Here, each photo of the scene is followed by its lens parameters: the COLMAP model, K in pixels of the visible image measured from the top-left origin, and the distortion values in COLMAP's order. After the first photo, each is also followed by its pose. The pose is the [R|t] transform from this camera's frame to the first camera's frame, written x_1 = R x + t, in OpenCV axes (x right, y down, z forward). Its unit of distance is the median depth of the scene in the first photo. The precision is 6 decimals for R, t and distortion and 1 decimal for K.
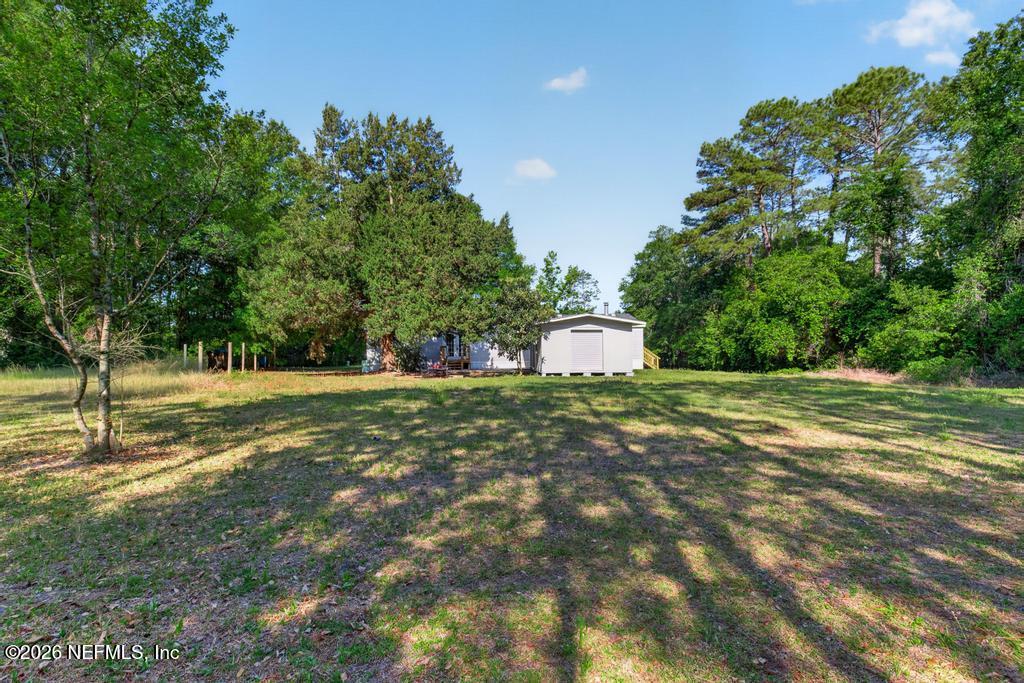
lens RADIAL K [[497.2, 0, 512.0], [0, 497.2, 341.5], [0, 0, 1]] dist [-0.002535, -0.000678]
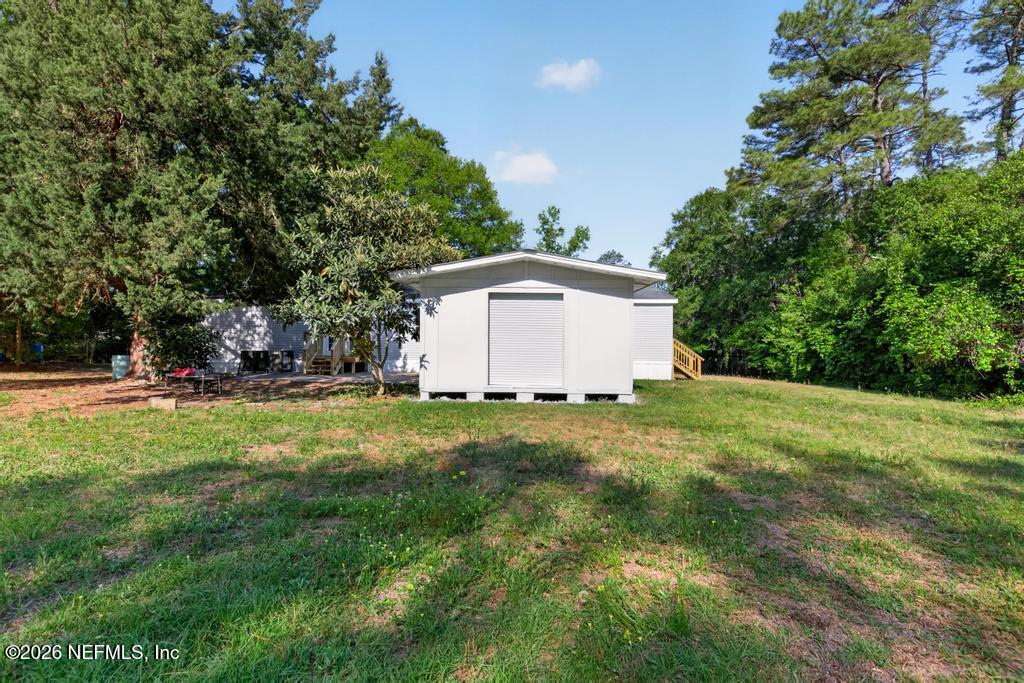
lens RADIAL K [[497.2, 0, 512.0], [0, 497.2, 341.5], [0, 0, 1]] dist [-0.002535, -0.000678]
pose [[0.996178, 0.015326, -0.085995, 0.107527], [-0.014517, 0.999844, 0.010028, 0.008600], [0.086135, -0.008742, 0.996245, 0.347230]]
